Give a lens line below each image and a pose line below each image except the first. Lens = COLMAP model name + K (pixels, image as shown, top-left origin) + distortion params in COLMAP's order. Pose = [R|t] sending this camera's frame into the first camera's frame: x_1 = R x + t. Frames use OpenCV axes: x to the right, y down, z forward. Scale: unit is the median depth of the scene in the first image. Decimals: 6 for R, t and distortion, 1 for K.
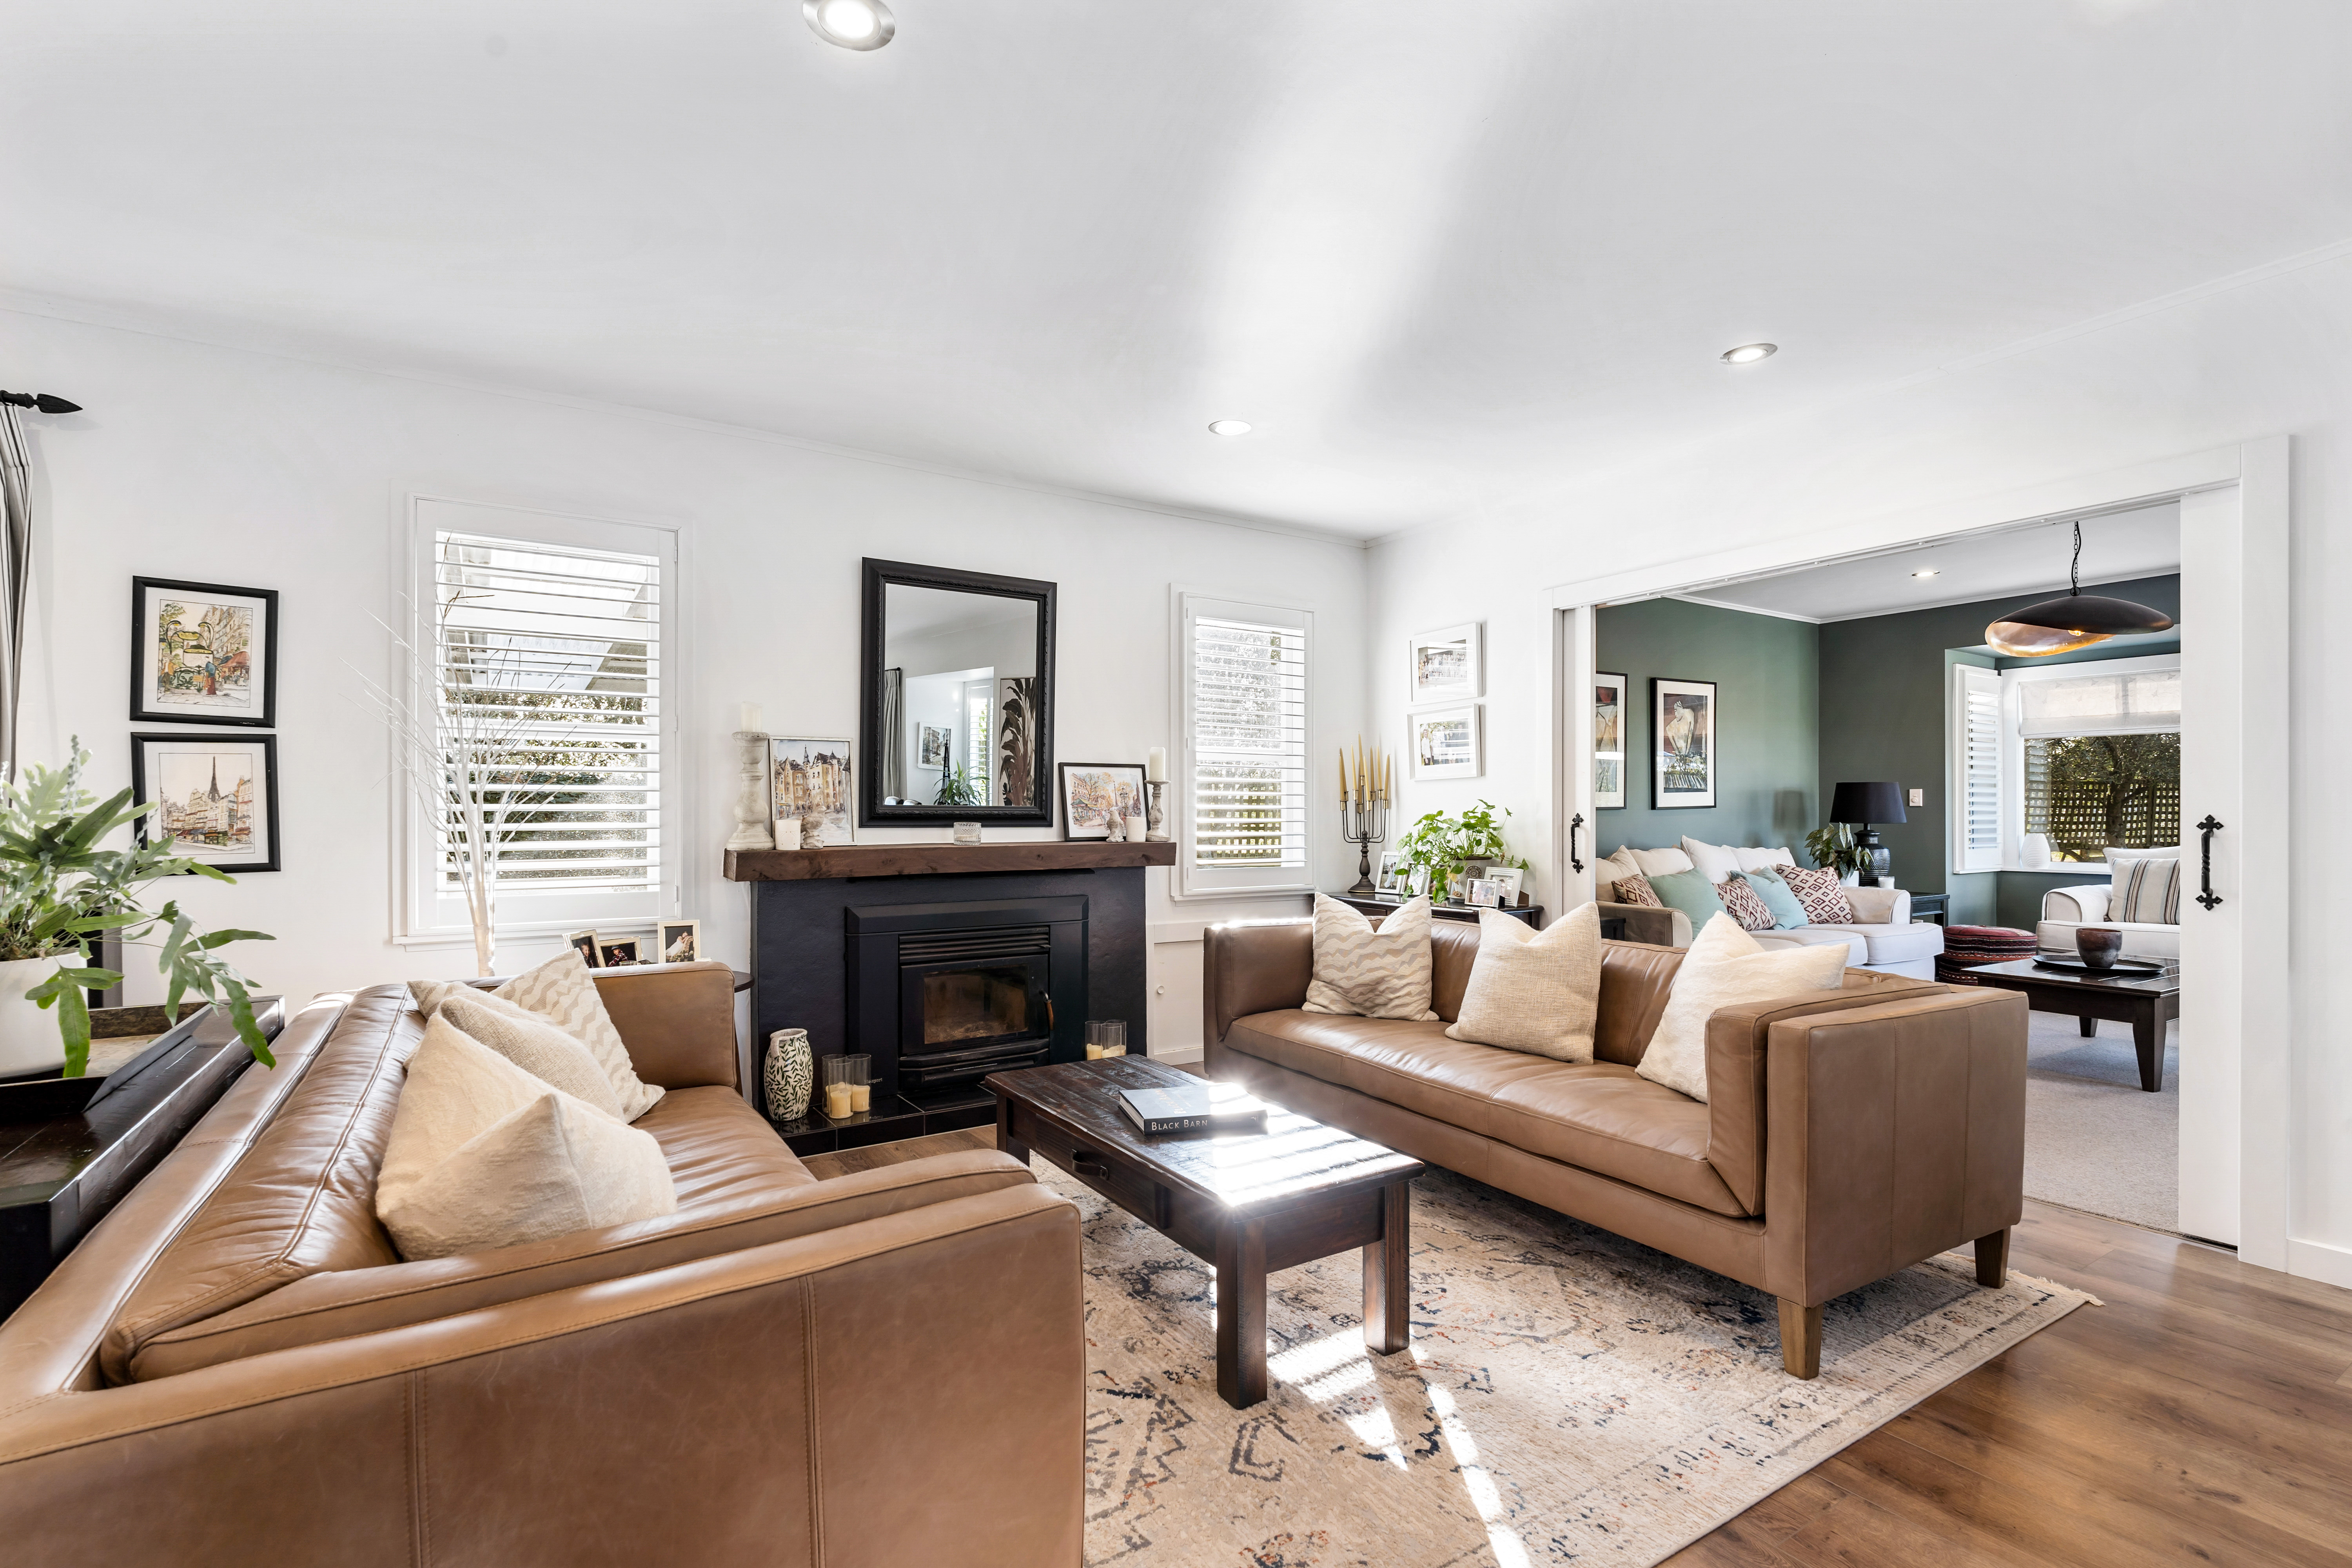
lens RADIAL K [[1052.1, 0, 1161.3], [0, 1052.1, 820.3], [0, 0, 1]] dist [-0.007899, 0.003549]
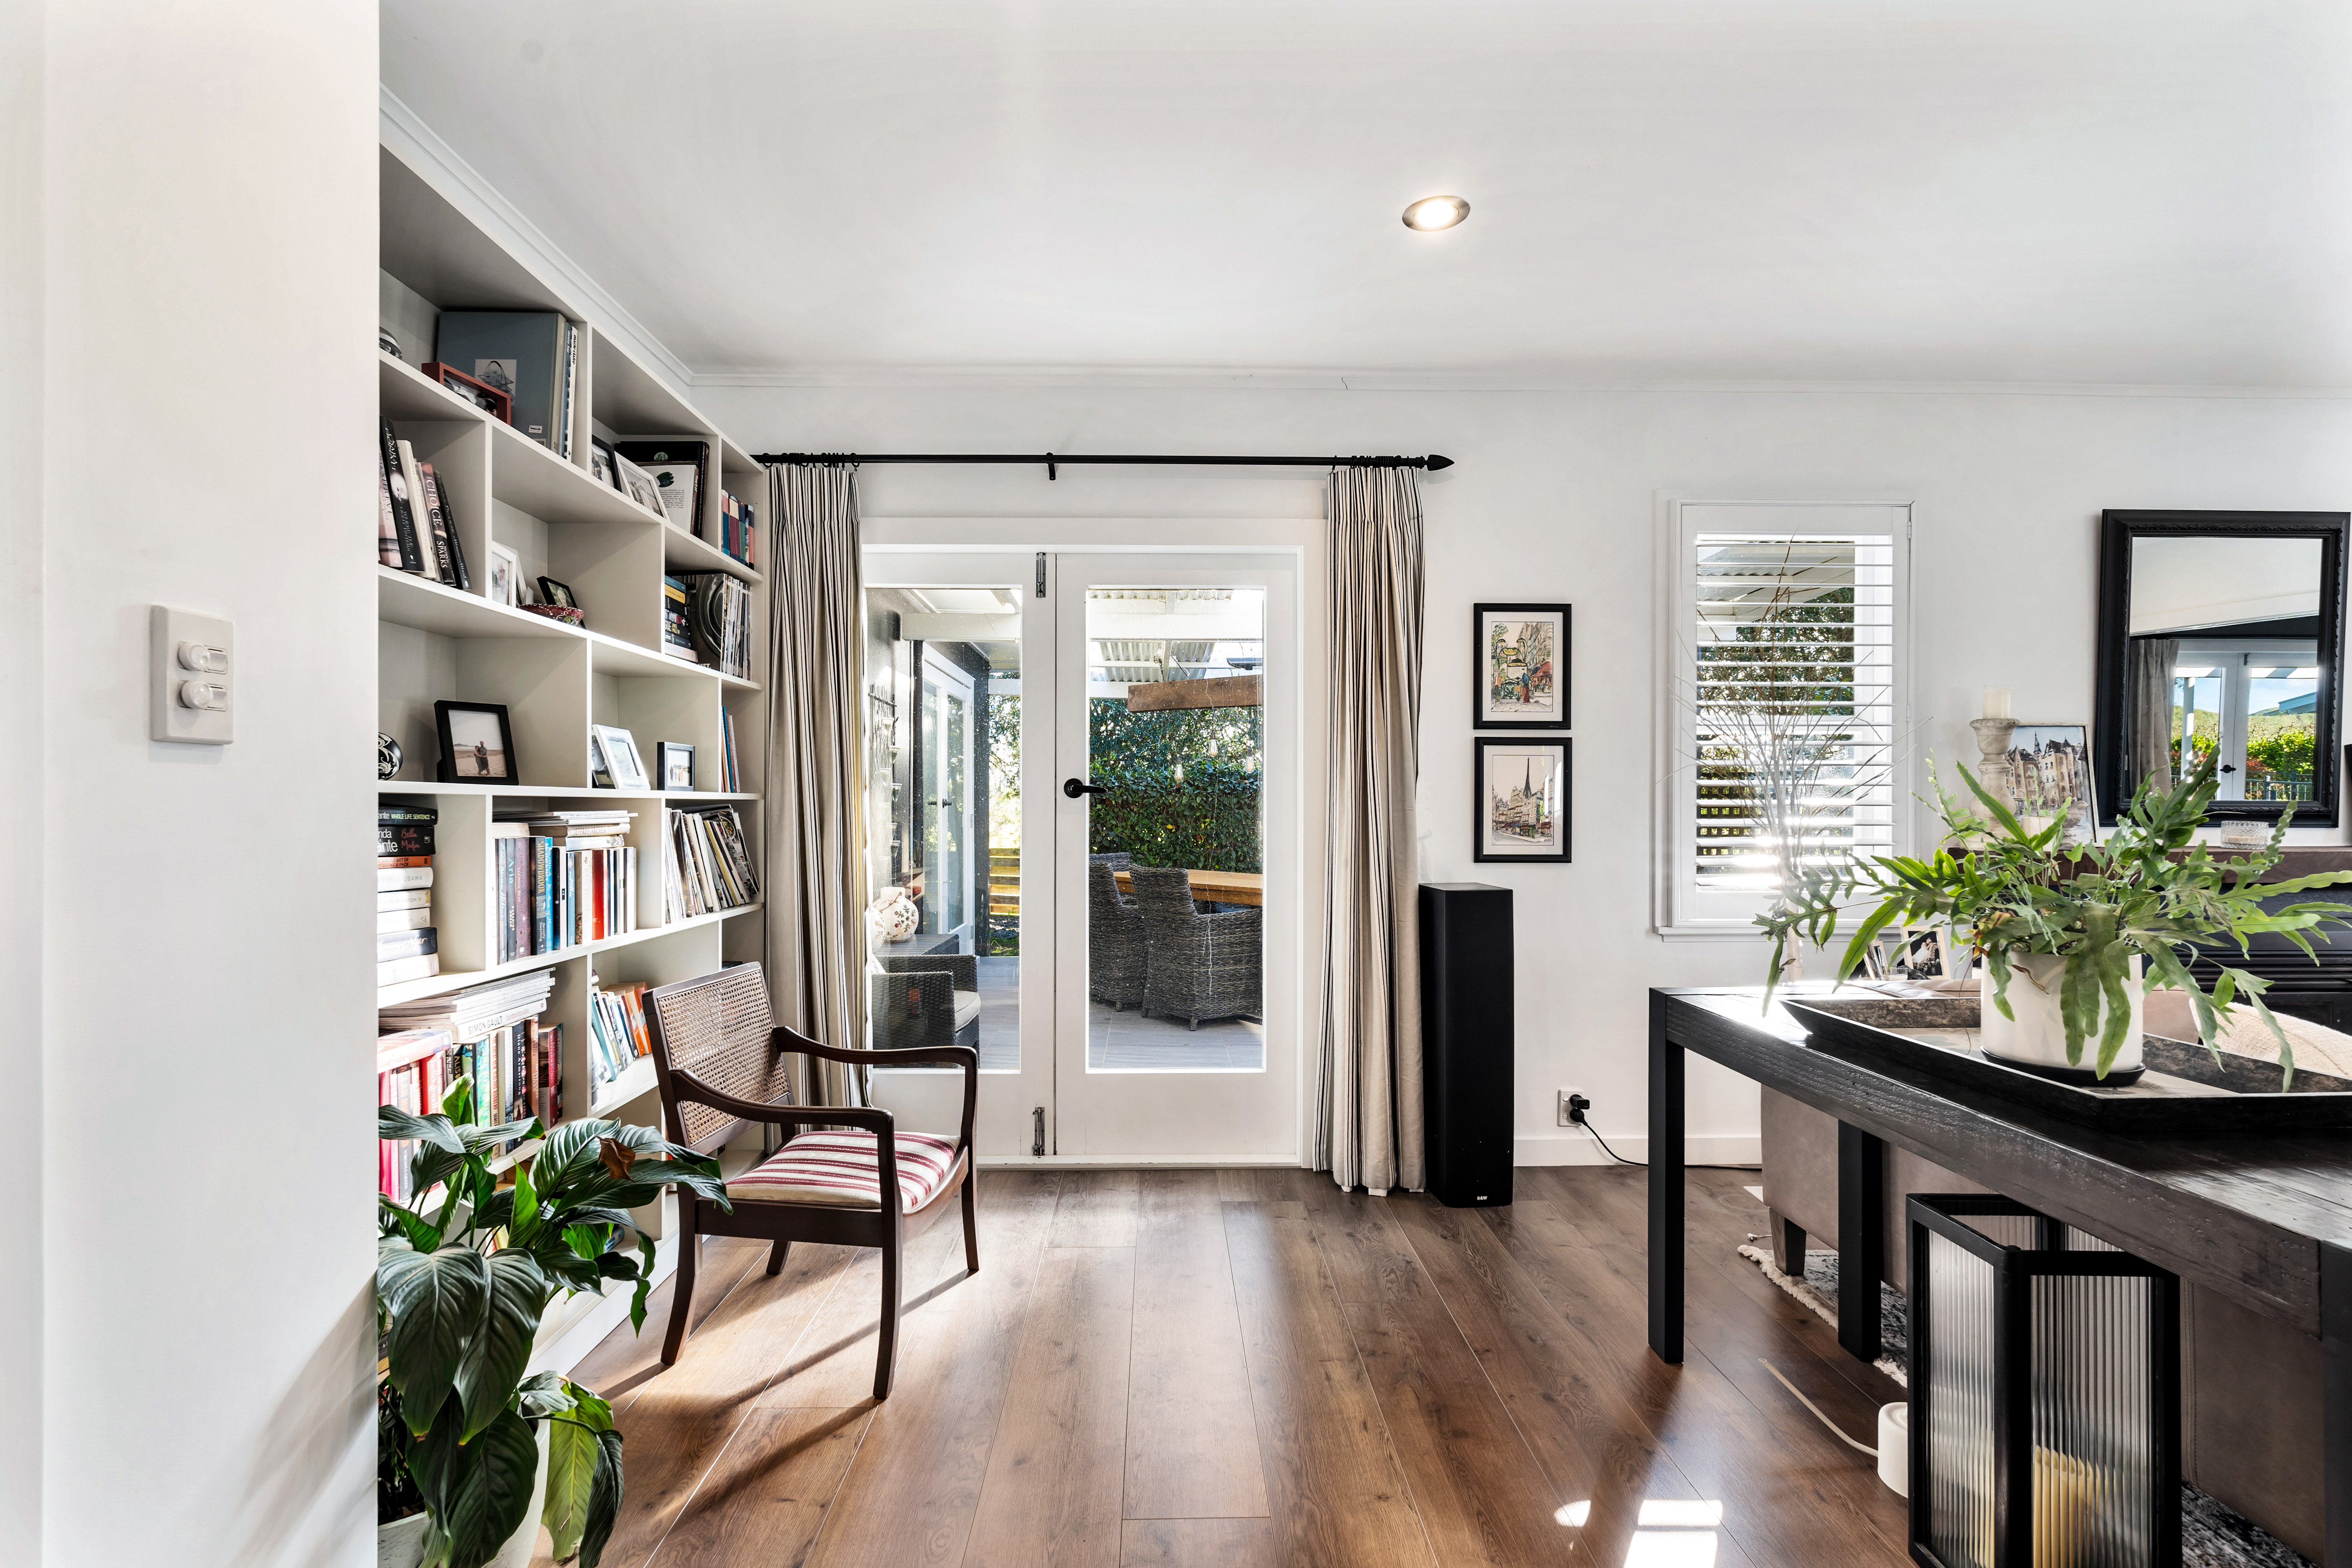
lens RADIAL K [[1052.1, 0, 1180.4], [0, 1052.1, 793.7], [0, 0, 1]] dist [-0.007899, 0.003549]
pose [[0.856122, 0.002325, -0.516769, -0.437759], [-0.005598, 0.999973, -0.004774, -0.010362], [0.516744, 0.006980, 0.856112, -0.100923]]
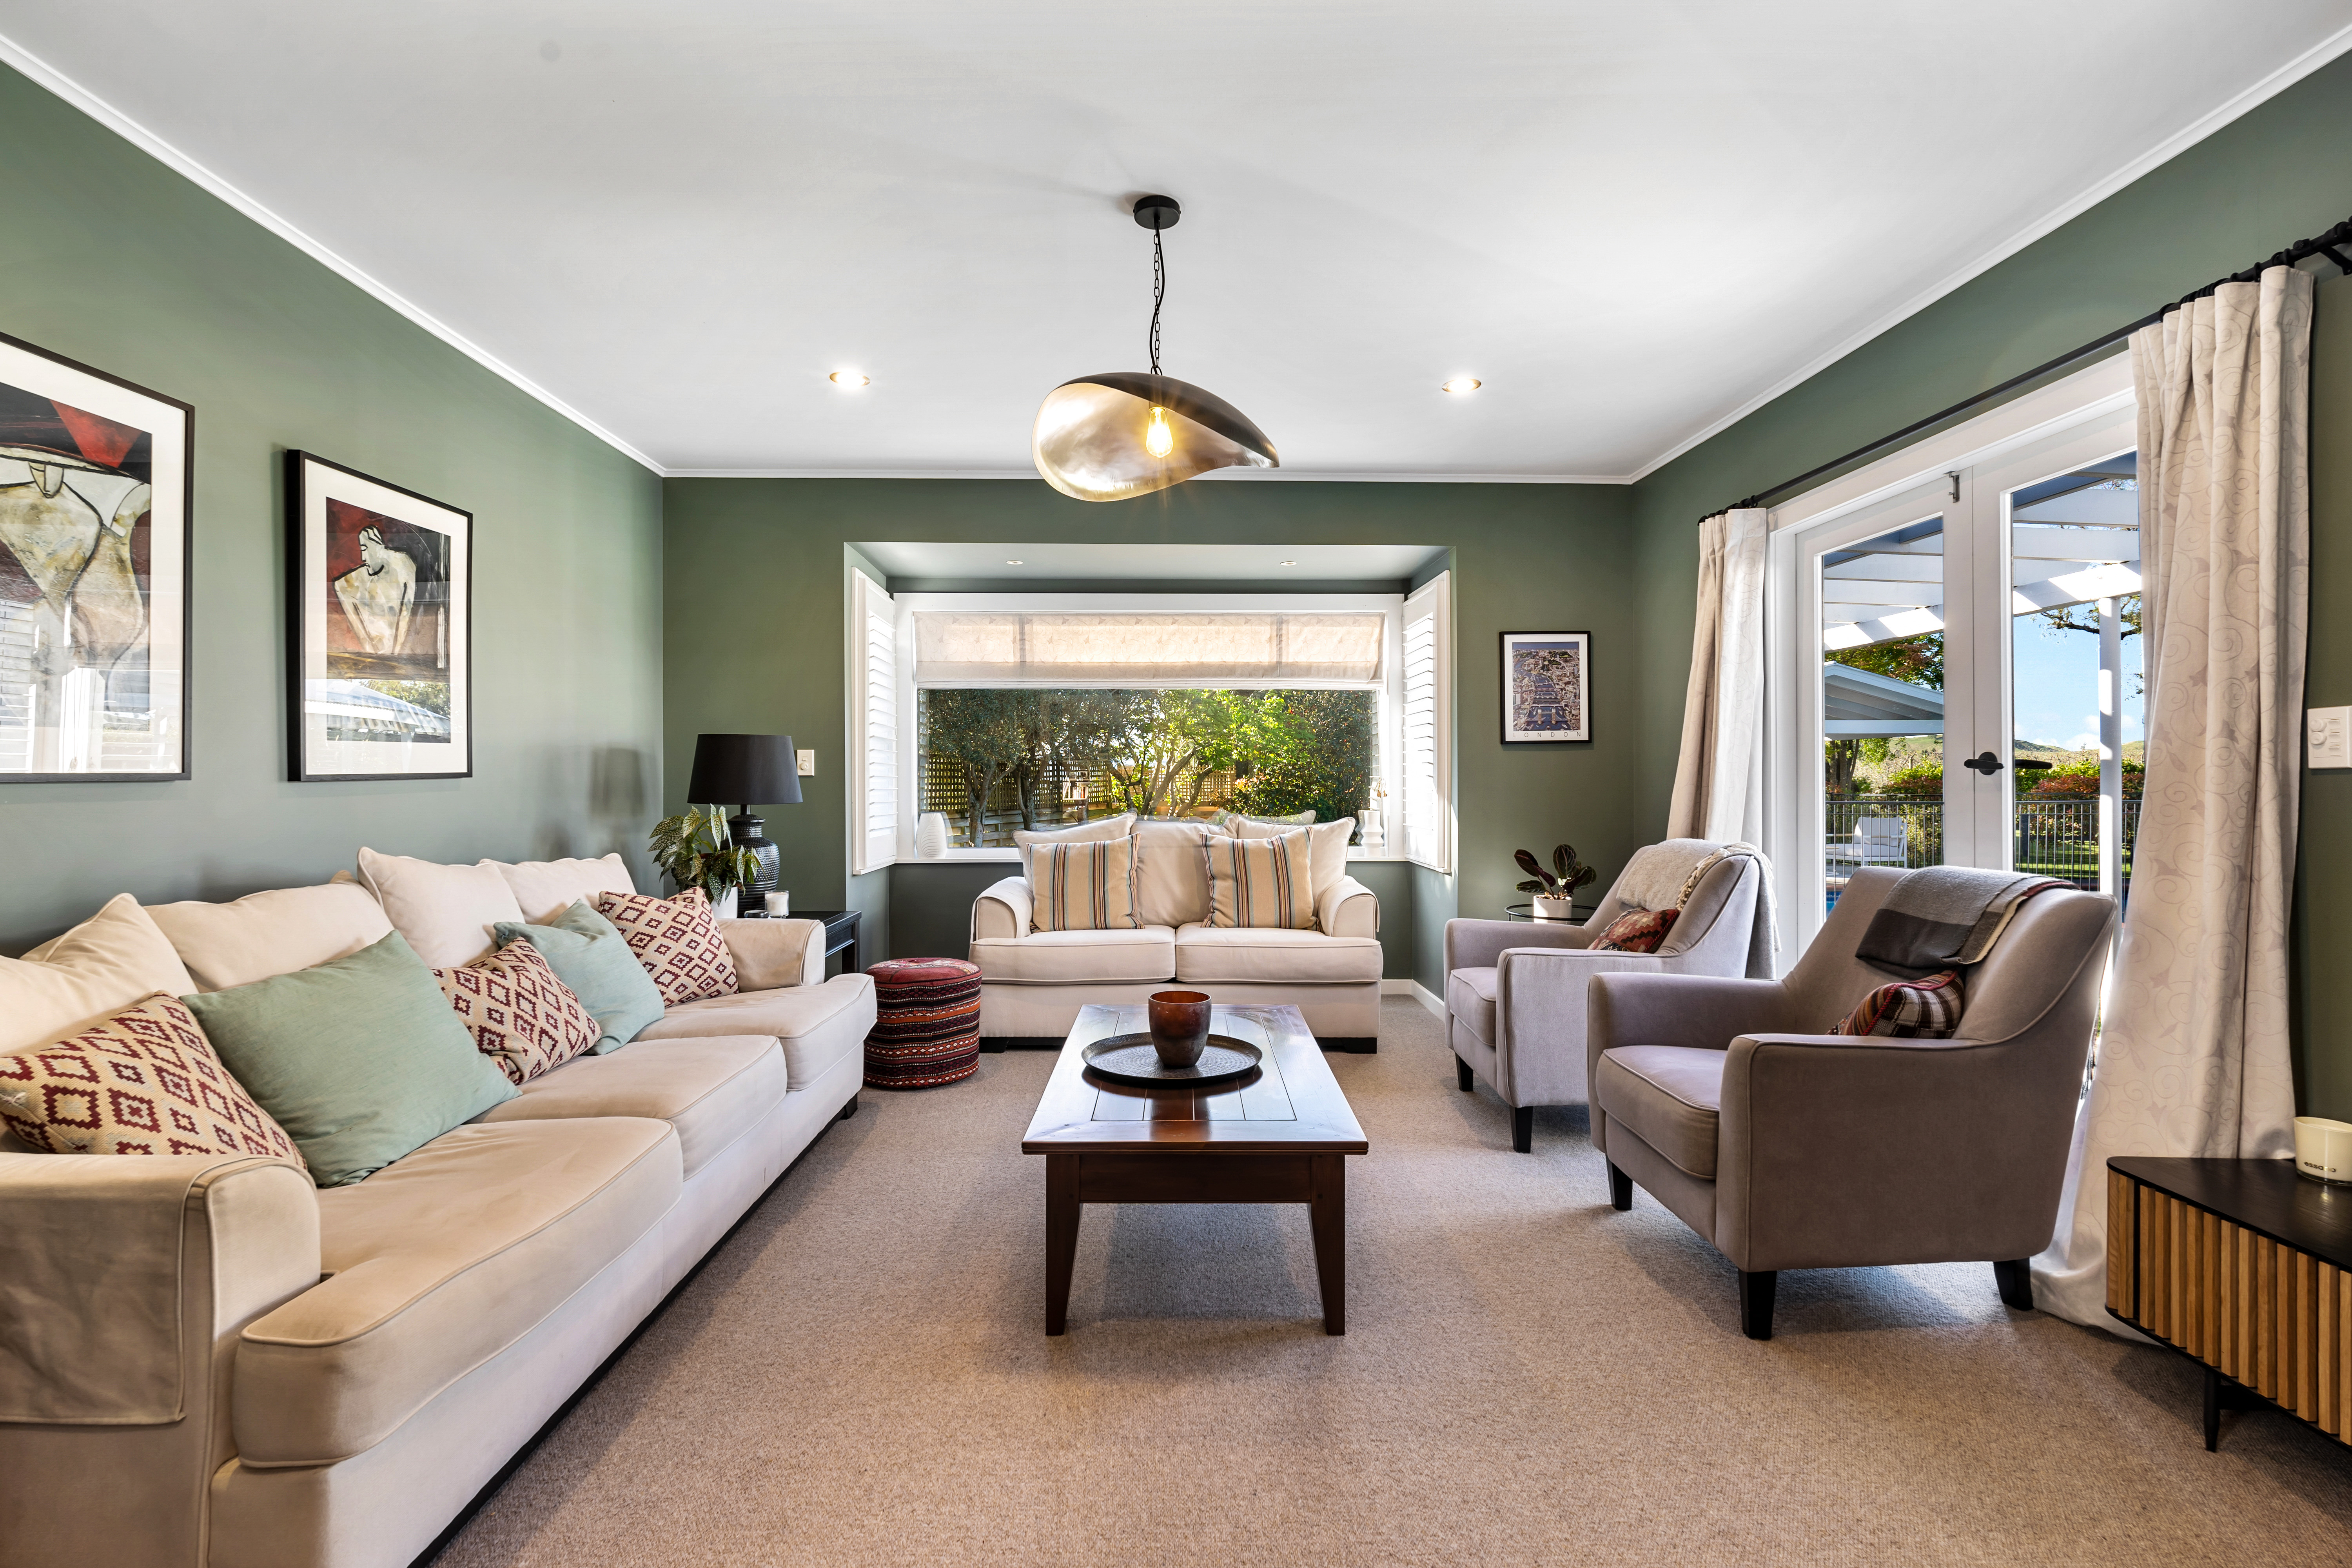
lens RADIAL K [[1052.1, 0, 1176.2], [0, 1052.1, 783.9], [0, 0, 1]] dist [-0.007899, 0.003549]
pose [[0.506377, -0.001269, 0.862311, 0.457082], [0.005847, 0.999981, -0.001962, -0.009386], [-0.862292, 0.006035, 0.506375, 0.790464]]
